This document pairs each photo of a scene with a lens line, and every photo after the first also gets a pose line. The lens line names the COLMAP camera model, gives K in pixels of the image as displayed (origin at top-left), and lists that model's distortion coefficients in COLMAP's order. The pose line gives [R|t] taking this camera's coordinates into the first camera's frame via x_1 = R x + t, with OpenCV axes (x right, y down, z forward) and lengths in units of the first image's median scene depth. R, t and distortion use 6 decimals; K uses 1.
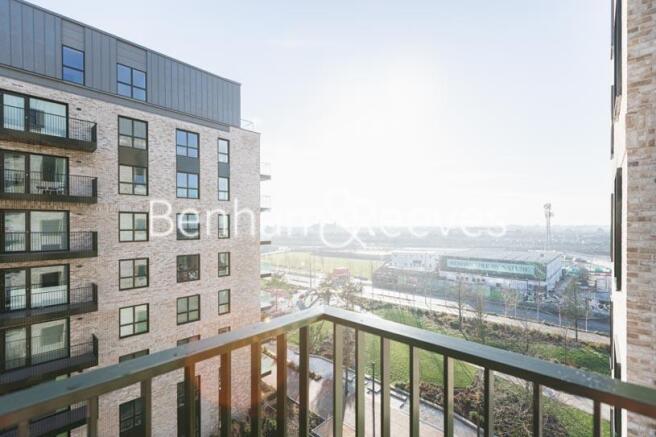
lens RADIAL K [[296.5, 0, 328.2], [0, 296.5, 225.8], [0, 0, 1]] dist [0.000357, 0.000089]
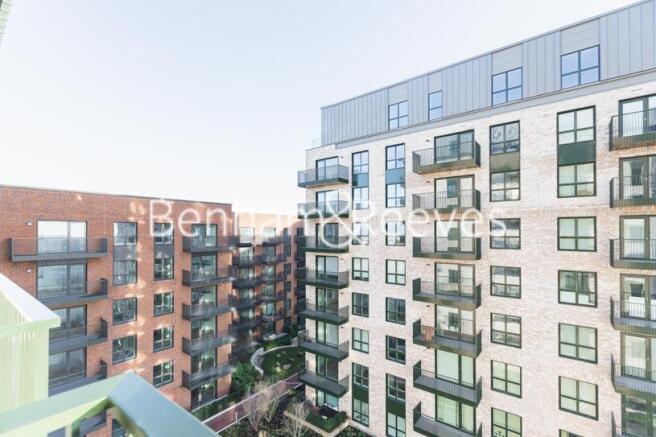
lens RADIAL K [[306.5, 0, 327.7], [0, 306.5, 230.9], [0, 0, 1]] dist [0.000387, 0.000089]
pose [[0.060273, -0.002759, -0.998178, 0.219210], [-0.000216, 0.999996, -0.002777, -0.002520], [0.998182, 0.000383, 0.060272, 0.246465]]
